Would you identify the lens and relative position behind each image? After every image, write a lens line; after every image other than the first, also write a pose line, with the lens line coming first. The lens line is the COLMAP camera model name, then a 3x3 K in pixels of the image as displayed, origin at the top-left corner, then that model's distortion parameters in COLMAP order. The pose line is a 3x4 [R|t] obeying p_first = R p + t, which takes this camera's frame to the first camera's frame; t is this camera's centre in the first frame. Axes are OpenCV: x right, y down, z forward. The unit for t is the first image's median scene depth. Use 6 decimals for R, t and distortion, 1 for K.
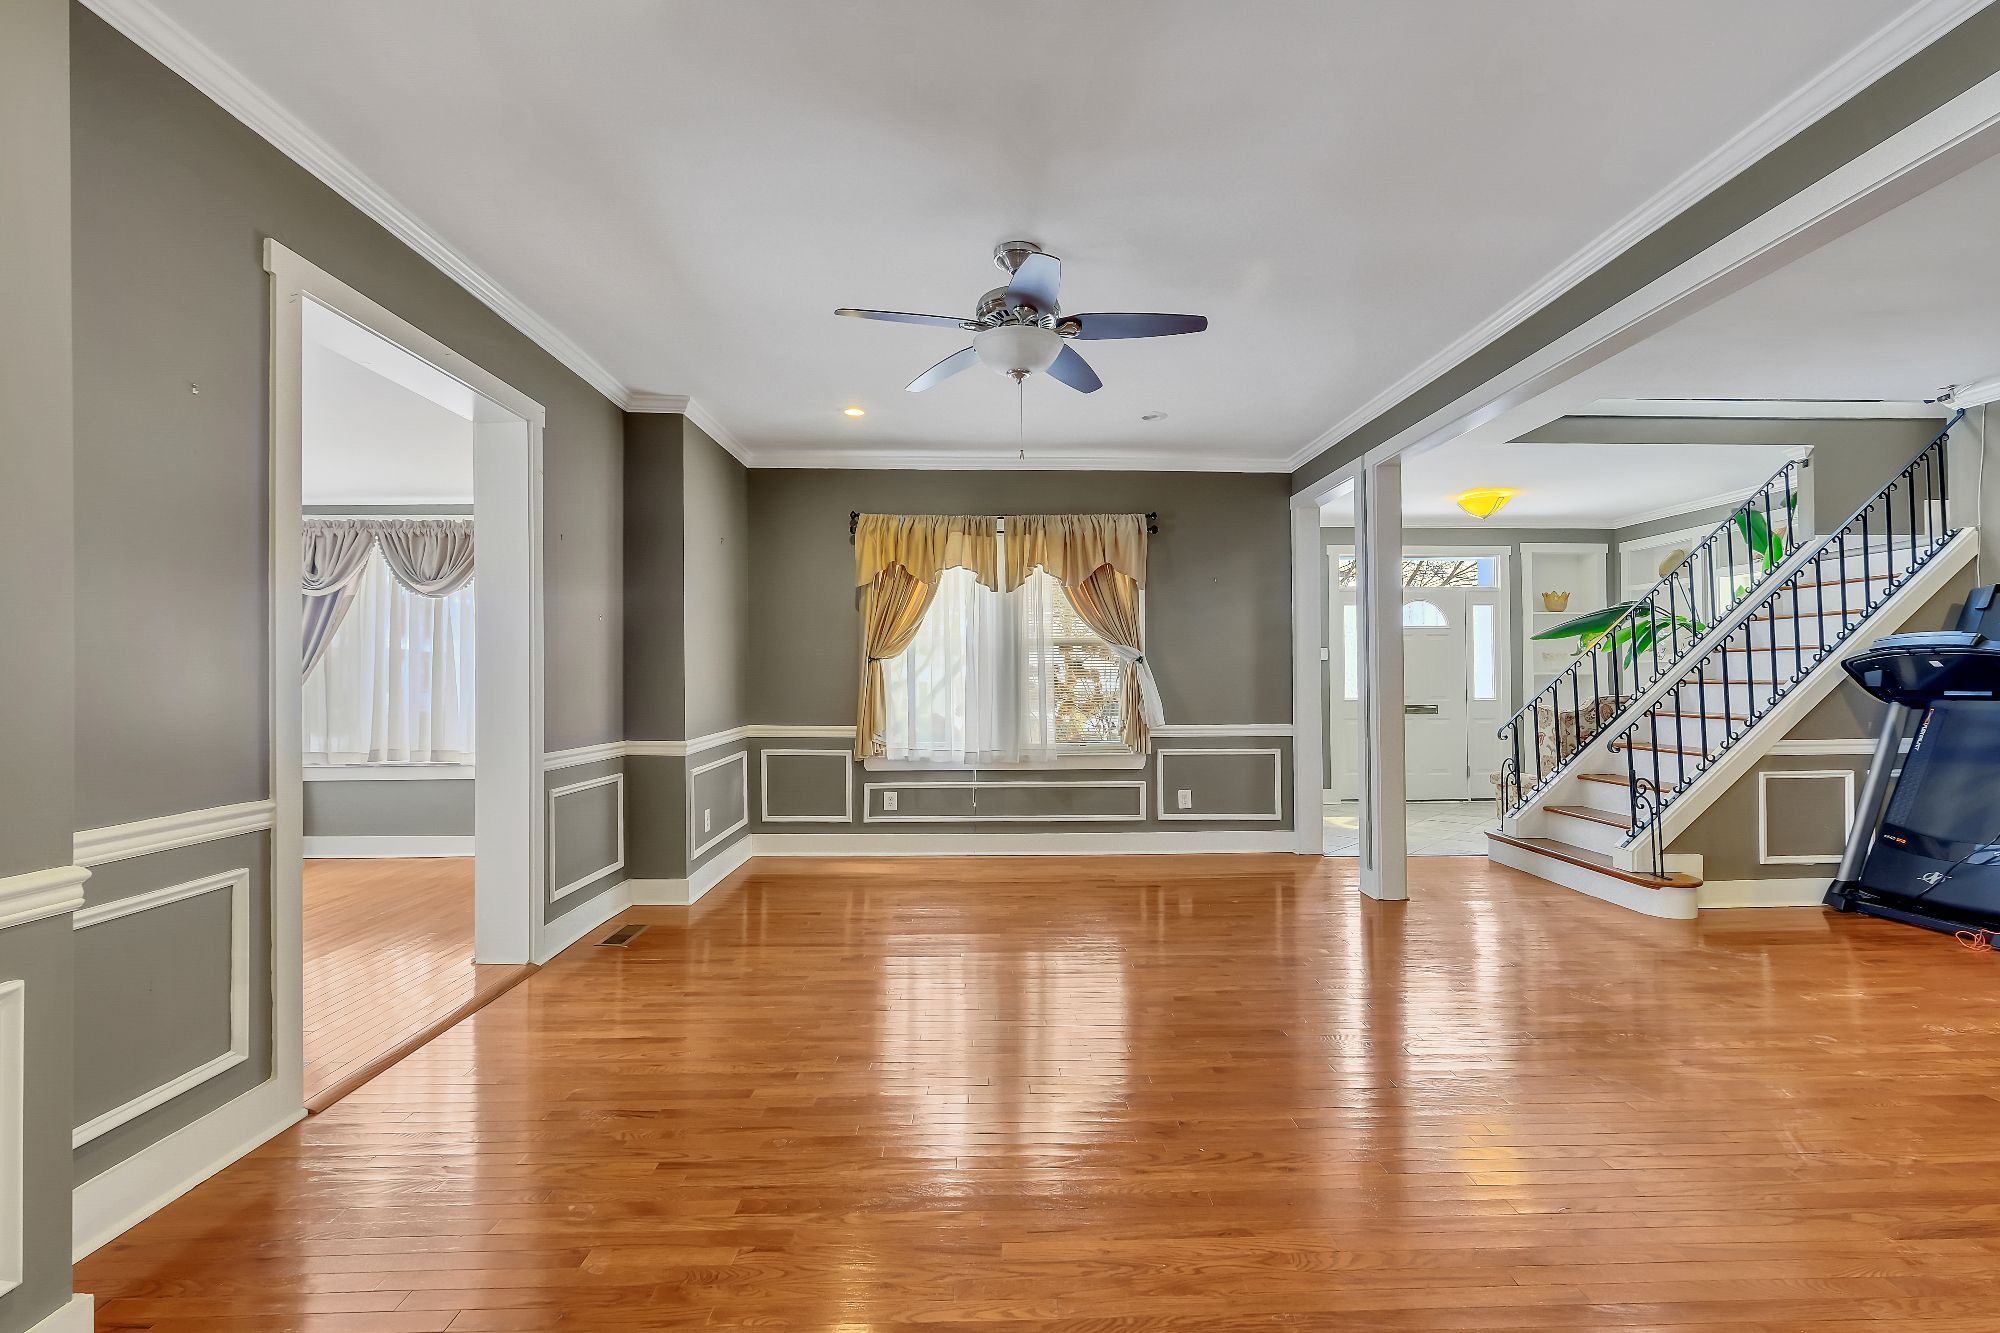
lens RADIAL K [[885.5, 0, 1022.3], [0, 885.5, 667.3], [0, 0, 1]] dist [-0.013093, -0.000097]
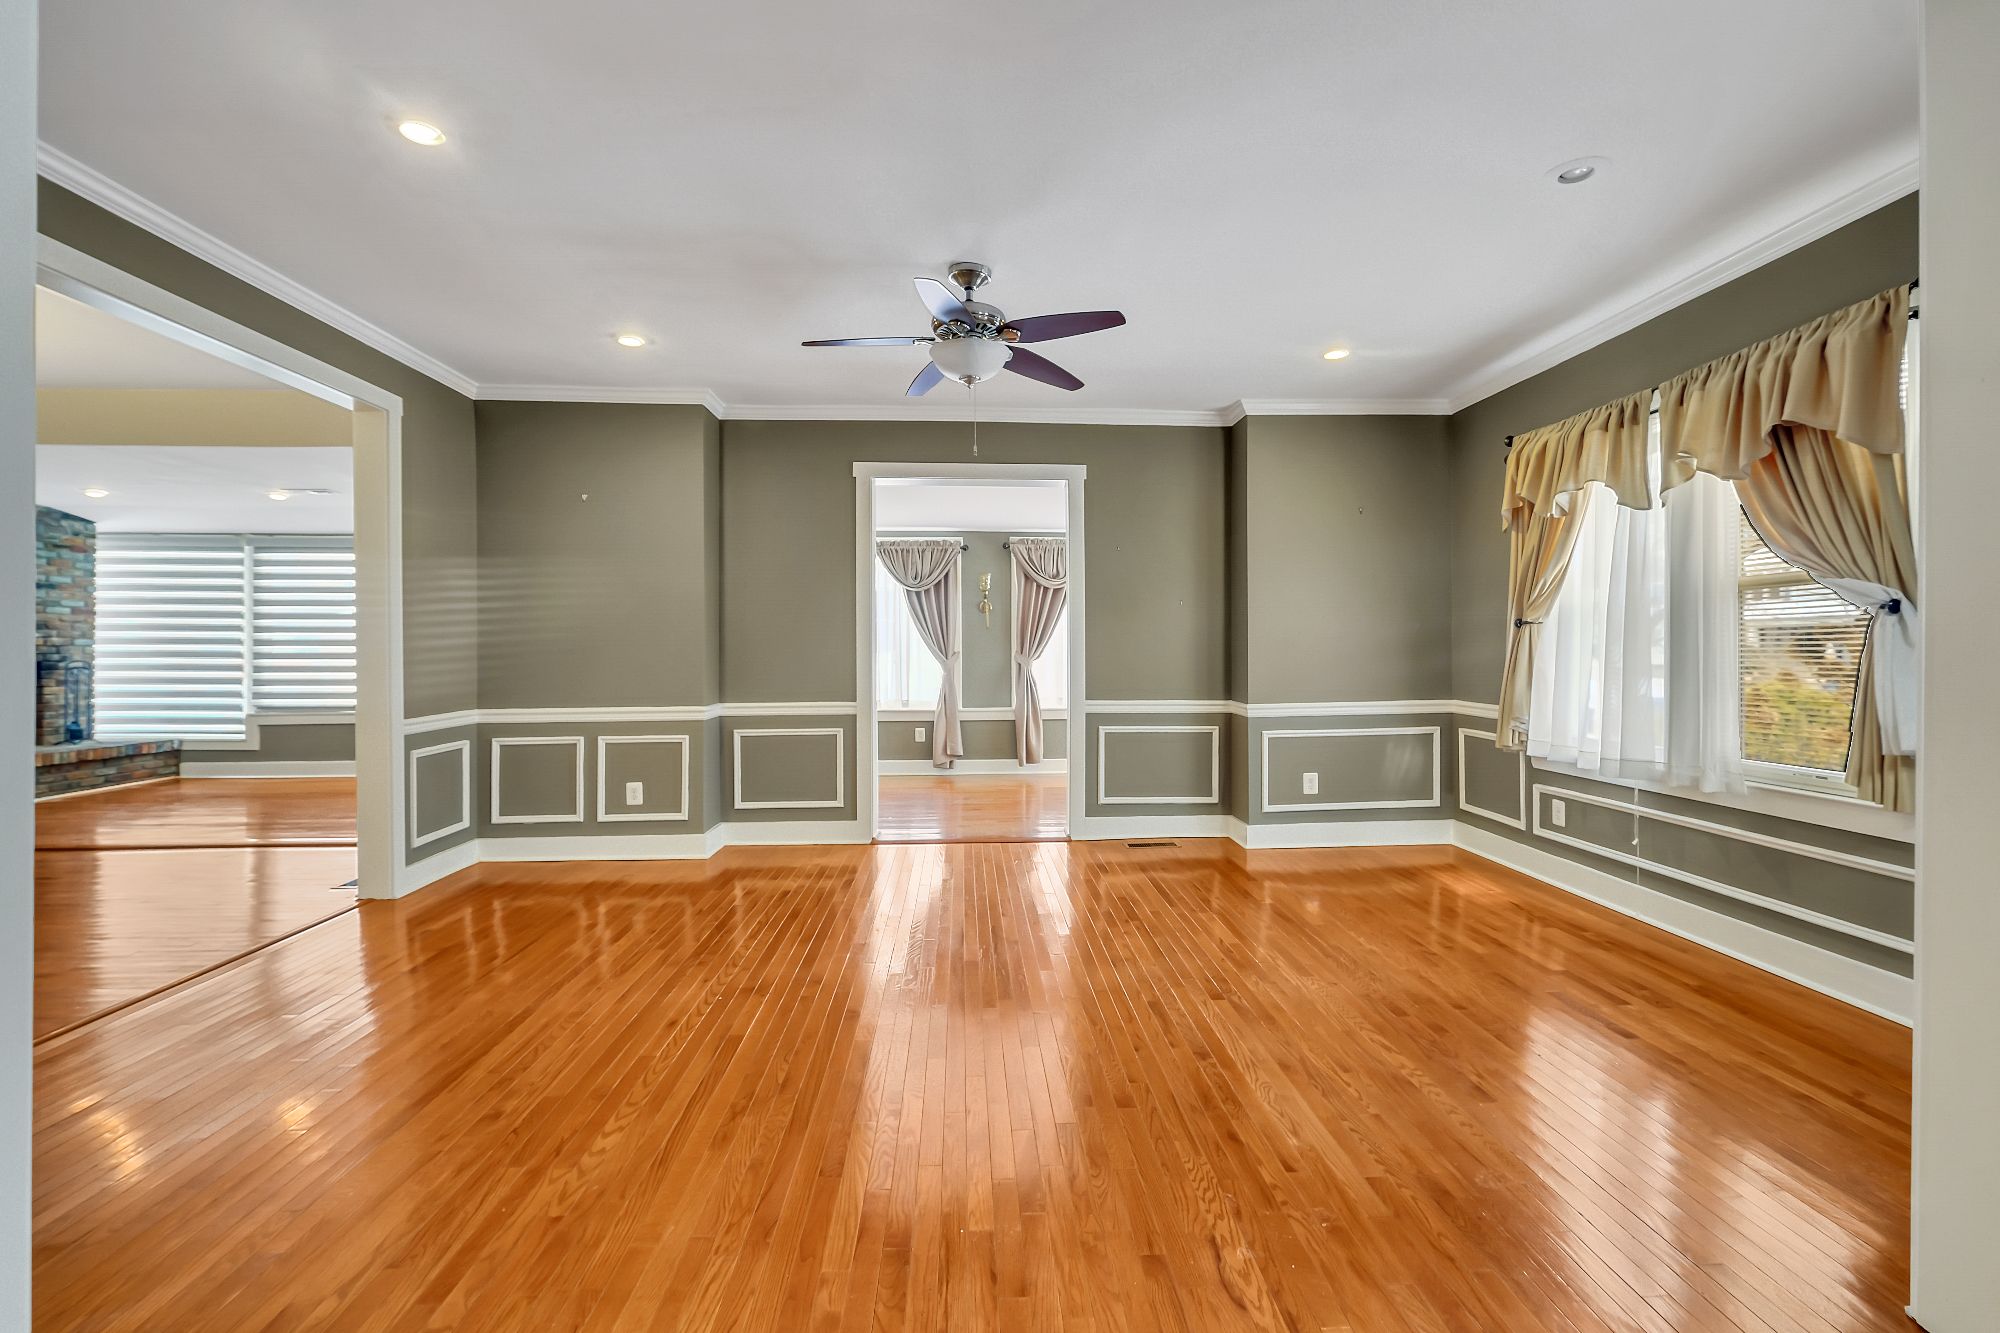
lens RADIAL K [[861.4, 0, 995.0], [0, 861.4, 657.9], [0, 0, 1]] dist [-0.002769, 0.000100]
pose [[0.016473, 0.008552, -0.999828, 0.575186], [0.016618, 0.999823, 0.008826, 0.006992], [0.999726, -0.016761, 0.016328, 0.527499]]
